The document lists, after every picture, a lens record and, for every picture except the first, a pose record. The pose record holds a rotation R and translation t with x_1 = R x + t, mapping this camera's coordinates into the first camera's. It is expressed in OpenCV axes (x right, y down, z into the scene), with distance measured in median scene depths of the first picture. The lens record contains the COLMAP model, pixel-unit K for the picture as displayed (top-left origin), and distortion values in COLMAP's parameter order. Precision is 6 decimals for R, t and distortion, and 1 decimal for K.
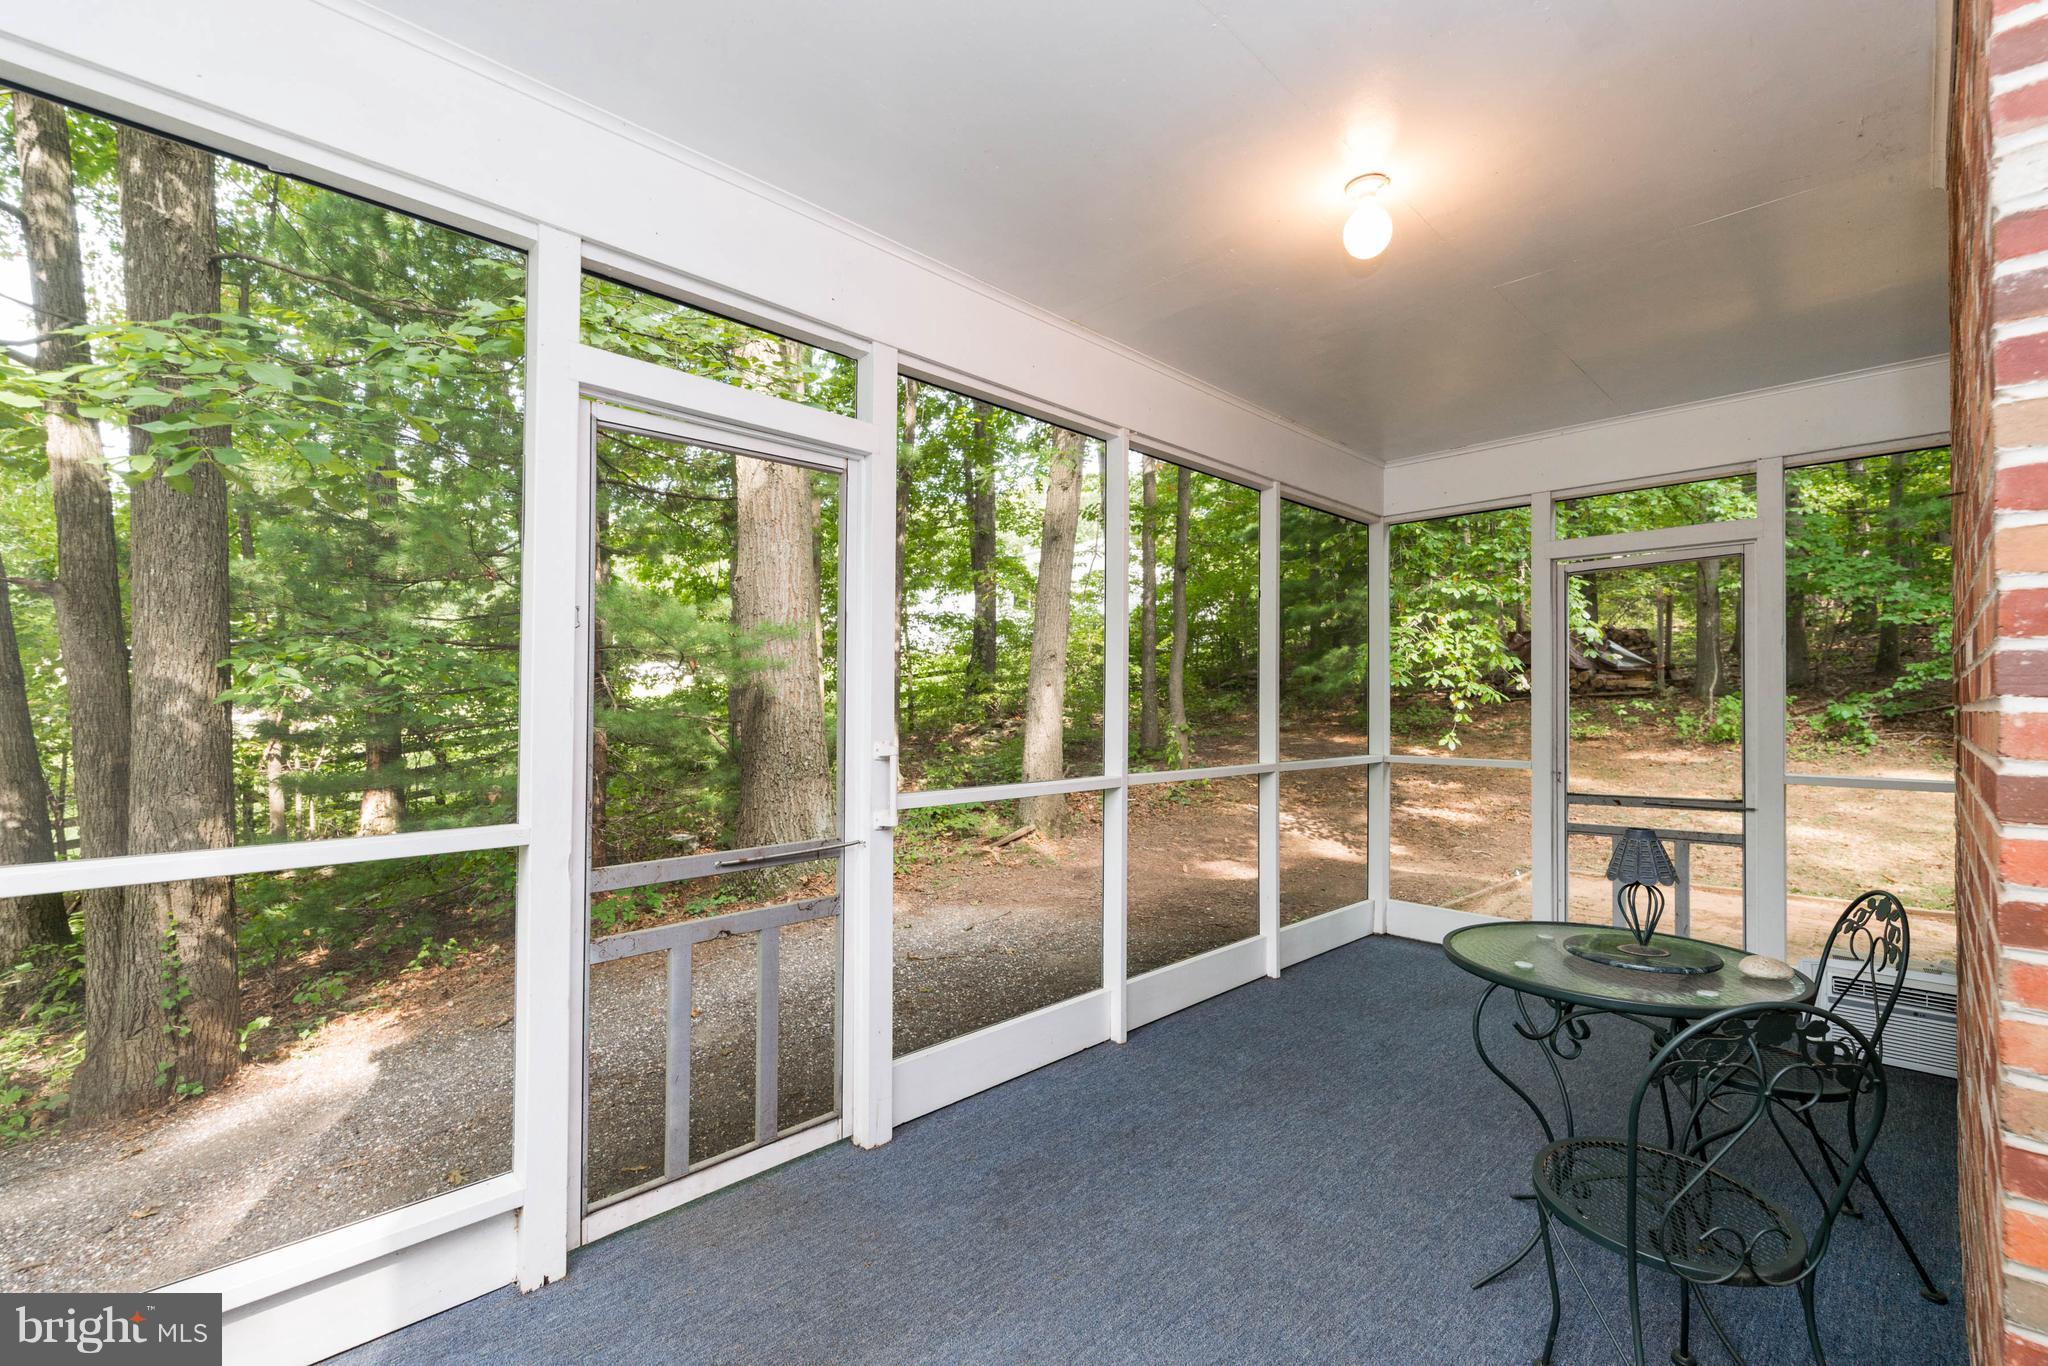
lens RADIAL K [[881.9, 0, 1022.2], [0, 881.9, 683.9], [0, 0, 1]] dist [-0.012568, 0.000586]
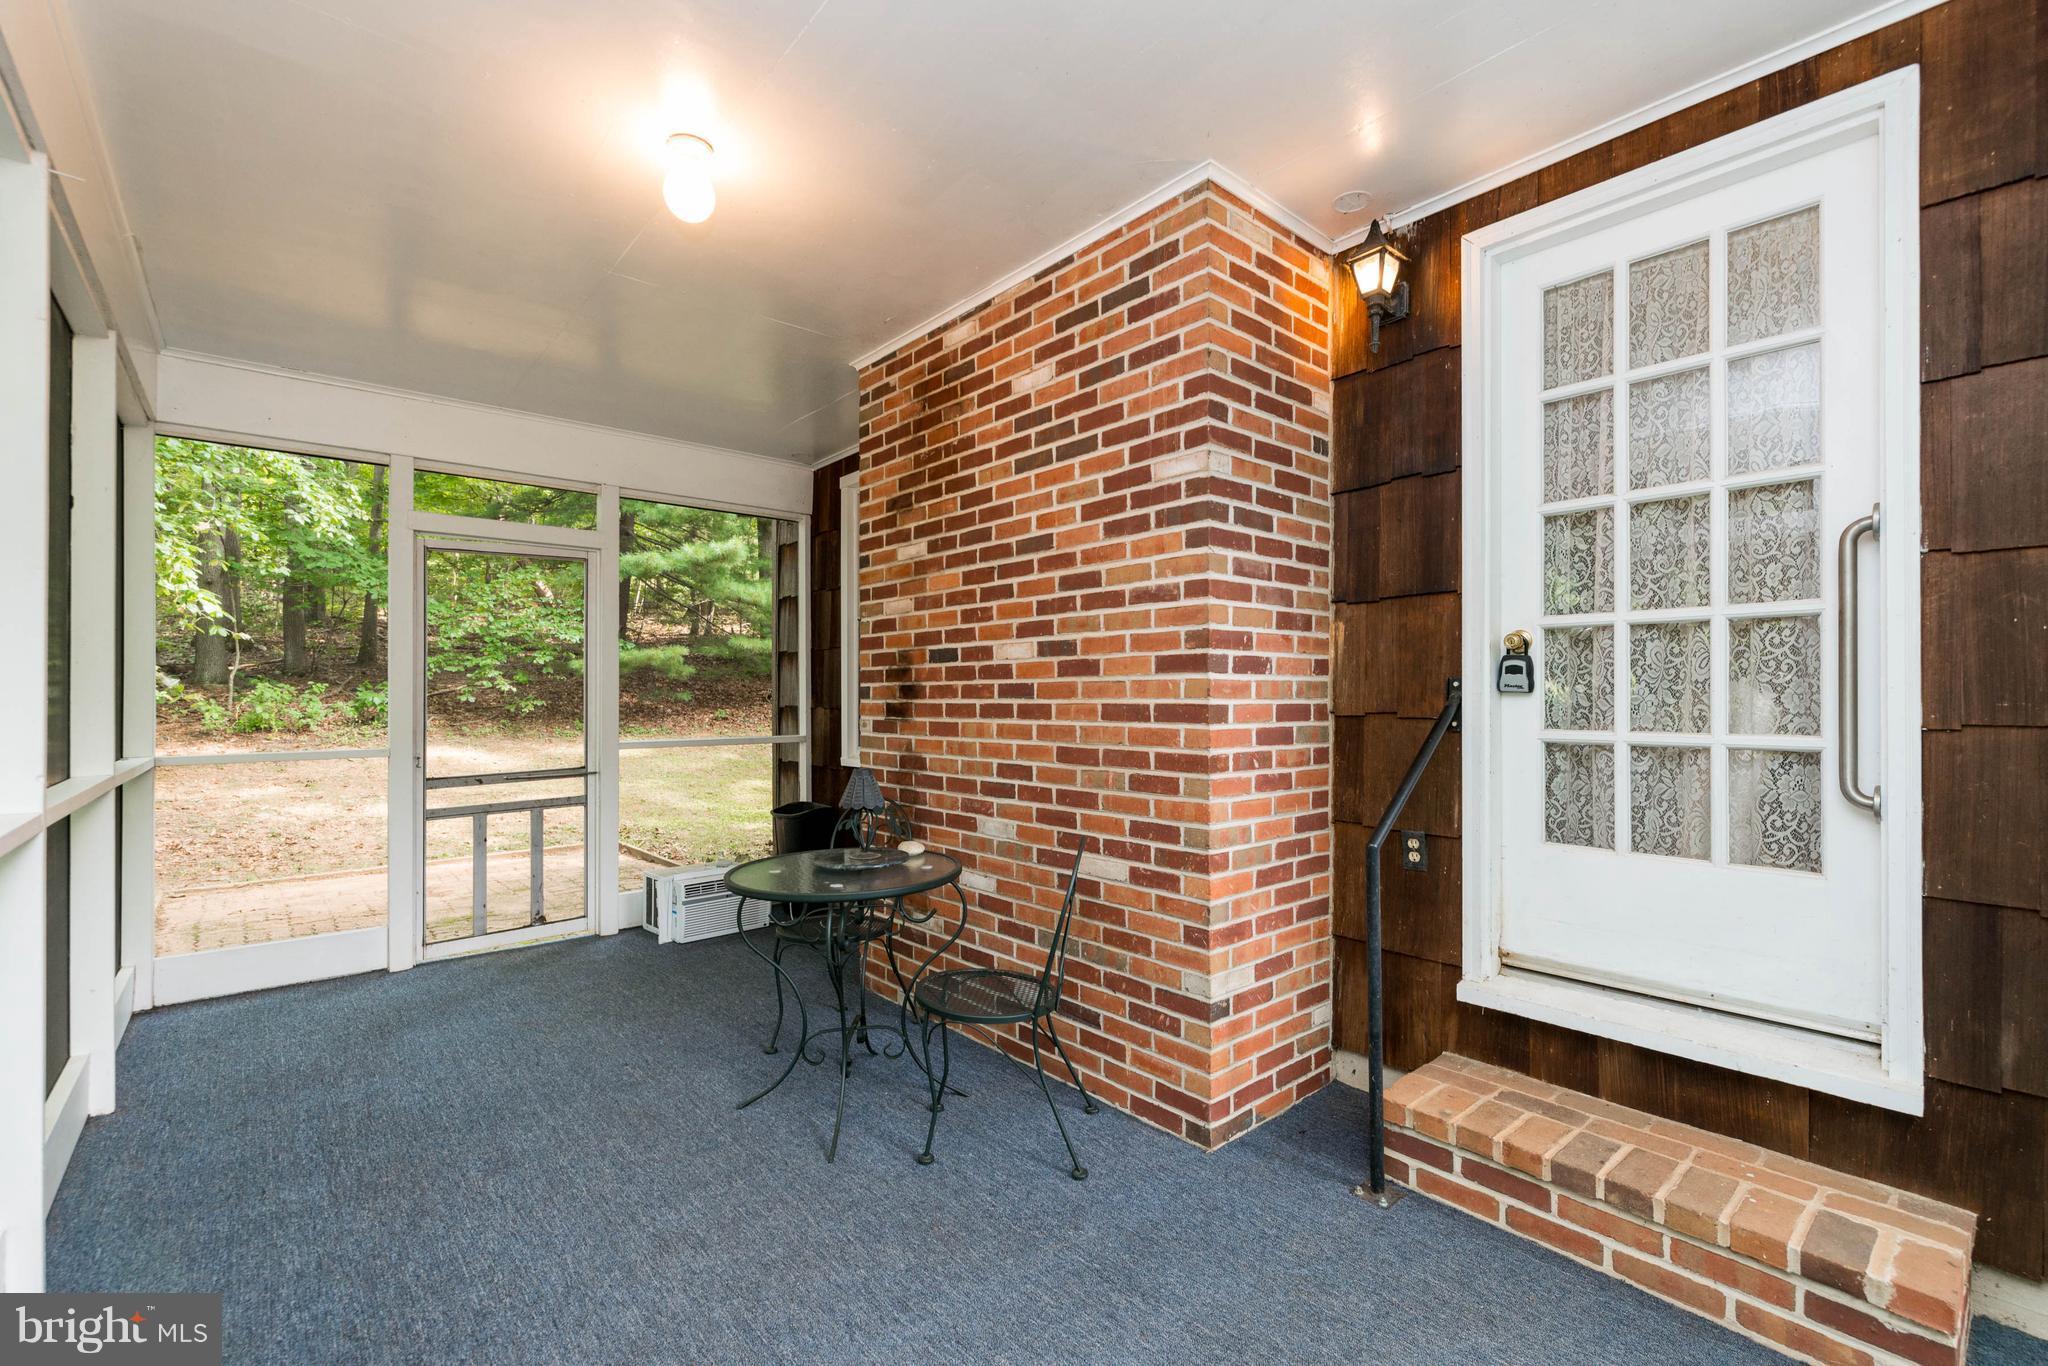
lens RADIAL K [[881.9, 0, 1023.4], [0, 881.9, 690.8], [0, 0, 1]] dist [-0.012568, 0.000586]
pose [[0.053691, -0.001969, 0.998556, -0.298786], [-0.015838, 0.999871, 0.002824, 0.016260], [-0.998432, -0.015966, 0.053653, 0.305060]]
